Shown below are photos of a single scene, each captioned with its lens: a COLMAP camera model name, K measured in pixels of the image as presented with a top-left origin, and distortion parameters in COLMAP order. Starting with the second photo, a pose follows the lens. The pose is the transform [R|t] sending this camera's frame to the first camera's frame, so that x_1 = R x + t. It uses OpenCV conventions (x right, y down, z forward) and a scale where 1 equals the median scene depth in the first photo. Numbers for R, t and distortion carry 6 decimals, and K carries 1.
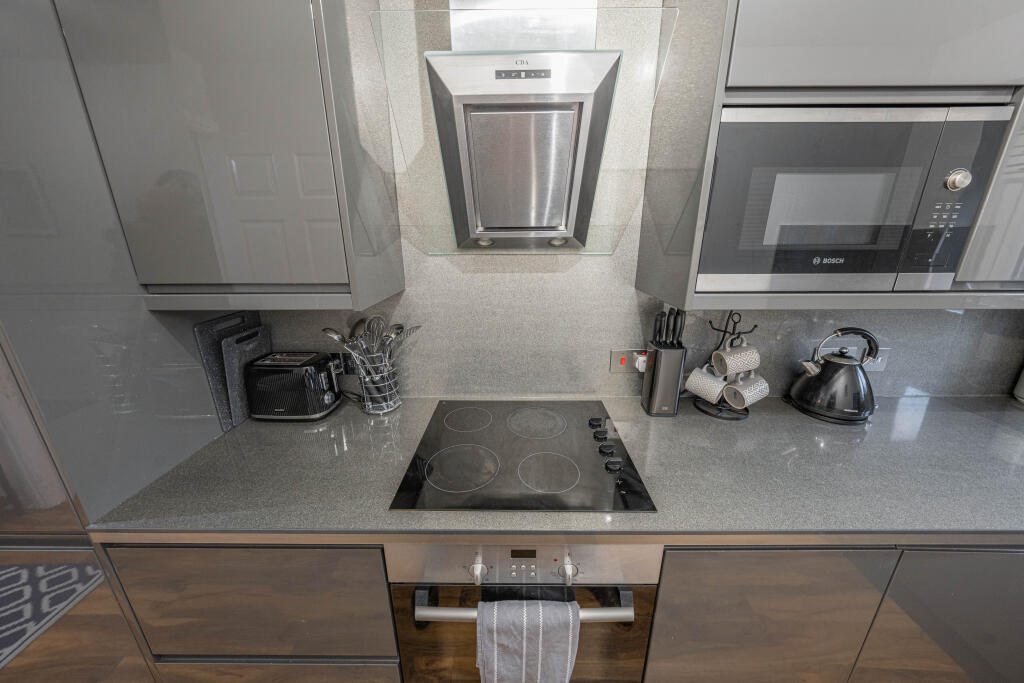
lens RADIAL K [[342.5, 0, 511.7], [0, 342.5, 337.9], [0, 0, 1]] dist [0.000761, 0.000009]
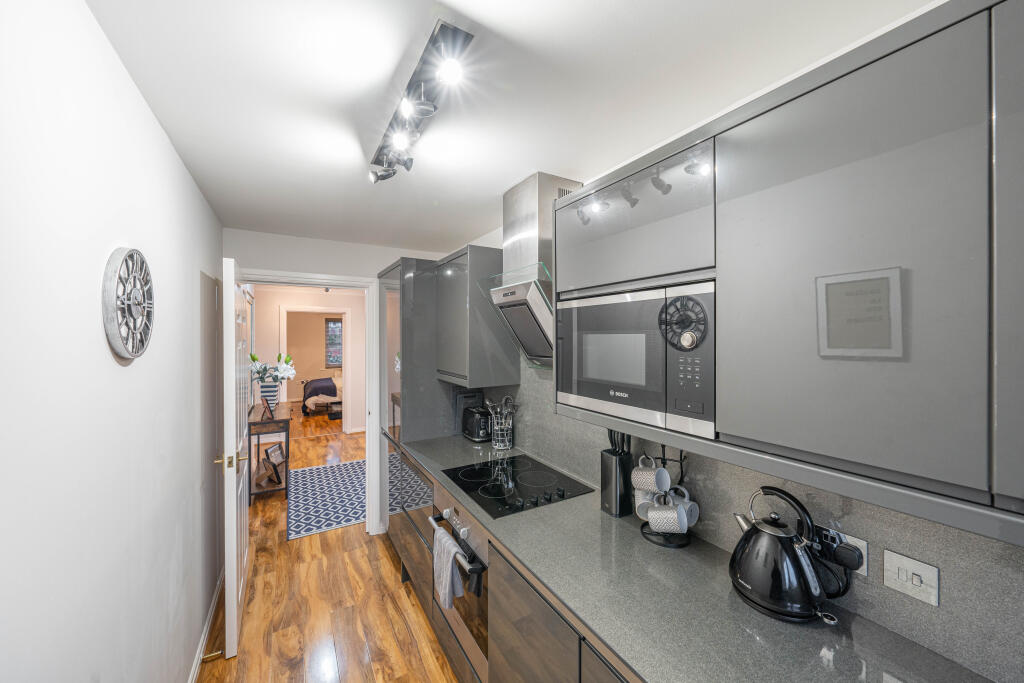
lens RADIAL K [[376.6, 0, 512.0], [0, 376.6, 341.5], [0, 0, 1]] dist [0.000555, 0.000026]
pose [[0.508369, 0.015880, -0.860993, 1.925645], [-0.245368, 0.961055, -0.127151, -0.130890], [0.825443, 0.275899, 0.492467, -0.114446]]
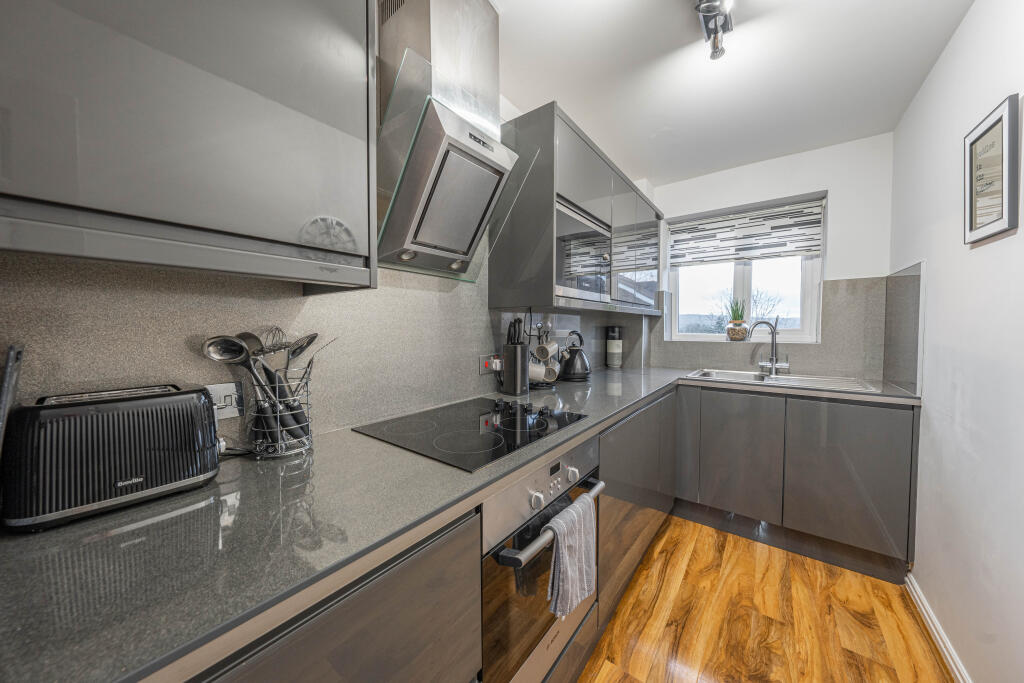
lens RADIAL K [[342.5, 0, 511.7], [0, 342.5, 337.9], [0, 0, 1]] dist [0.000761, 0.000009]
pose [[0.605271, -0.021780, 0.795722, -0.975376], [0.225303, 0.963437, -0.145008, 0.273354], [-0.763469, 0.267048, 0.588048, 0.210659]]
